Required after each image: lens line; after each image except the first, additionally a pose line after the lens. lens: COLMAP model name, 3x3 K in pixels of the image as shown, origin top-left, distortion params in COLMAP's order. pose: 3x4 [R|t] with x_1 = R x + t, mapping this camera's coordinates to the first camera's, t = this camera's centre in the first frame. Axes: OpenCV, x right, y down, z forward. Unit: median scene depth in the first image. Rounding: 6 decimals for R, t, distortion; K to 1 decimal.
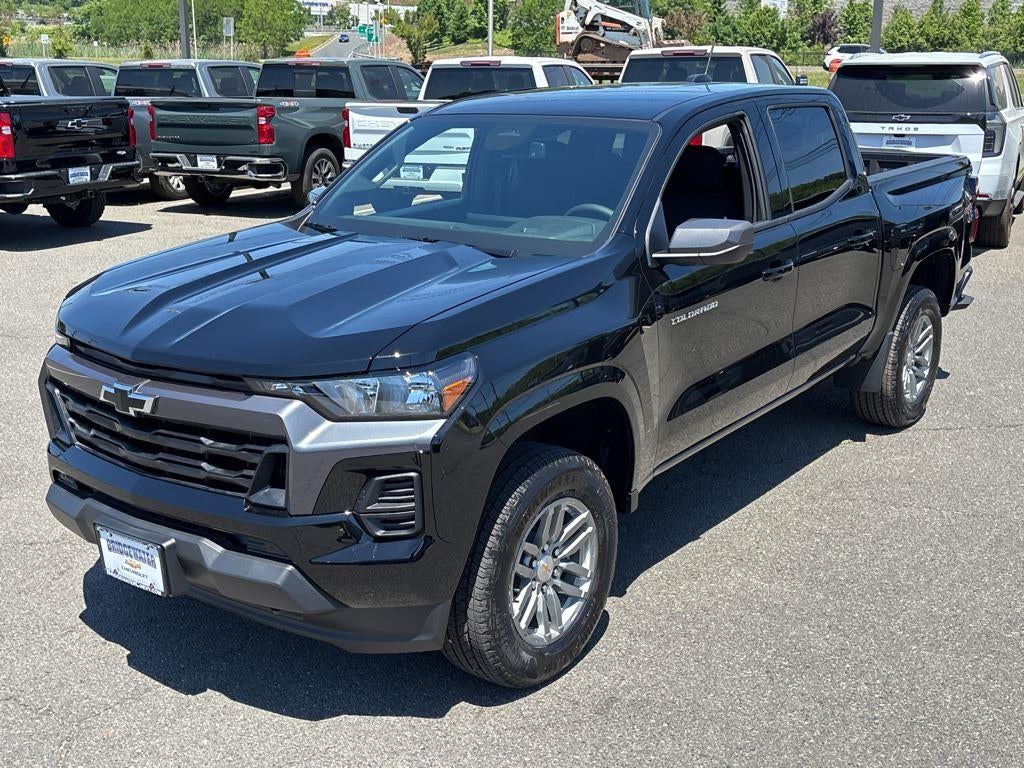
lens RADIAL K [[1175.4, 0, 514.9], [0, 1175.4, 385.2], [0, 0, 1]] dist [0.151536, -0.481037]
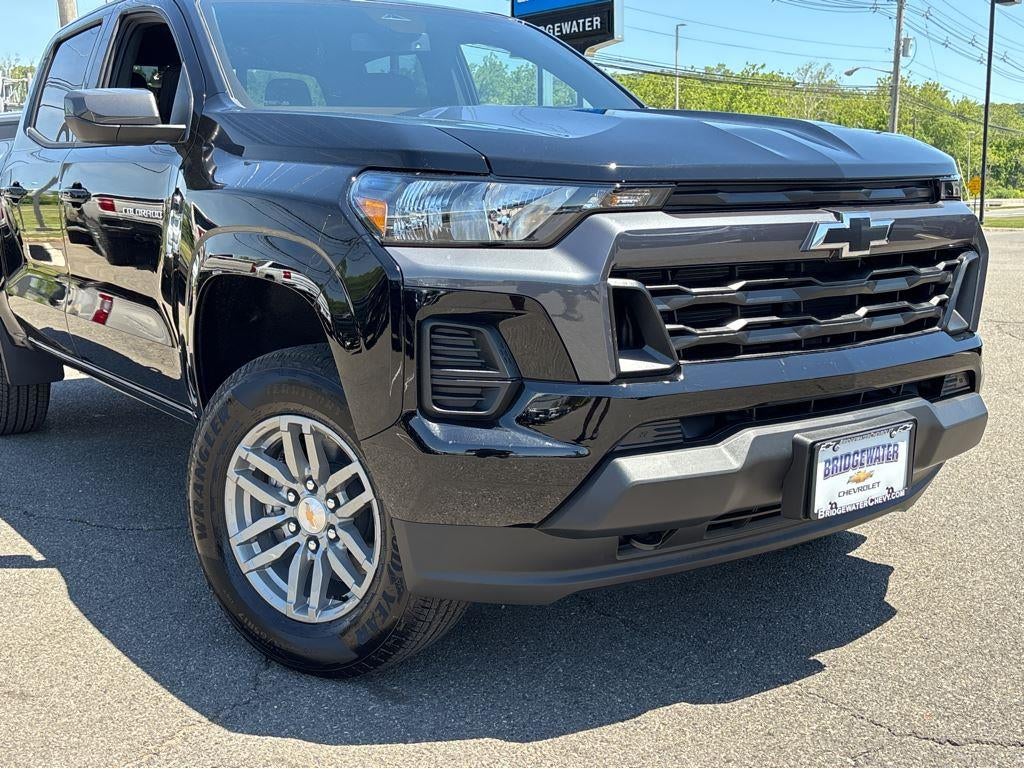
lens RADIAL K [[1173.4, 0, 503.4], [0, 1173.4, 385.2], [0, 0, 1]] dist [0.151395, -0.523120]
pose [[0.308400, -0.150578, 0.939263, -1.051242], [0.269432, 0.960785, 0.065562, -0.004719], [-0.912302, 0.232849, 0.336877, 0.956632]]
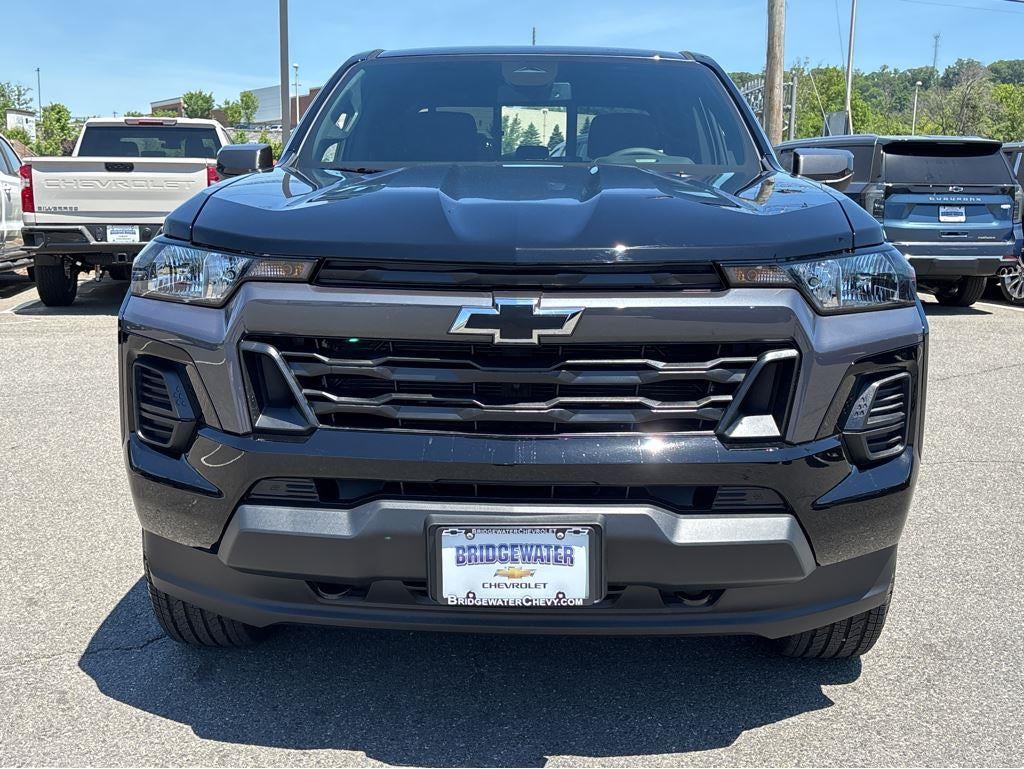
lens RADIAL K [[1173.4, 0, 503.4], [0, 1173.4, 385.2], [0, 0, 1]] dist [0.151395, -0.523120]
pose [[0.813346, -0.074734, 0.576961, -0.712928], [0.138045, 0.988184, -0.066602, 0.090226], [-0.565166, 0.133817, 0.814052, 0.452197]]
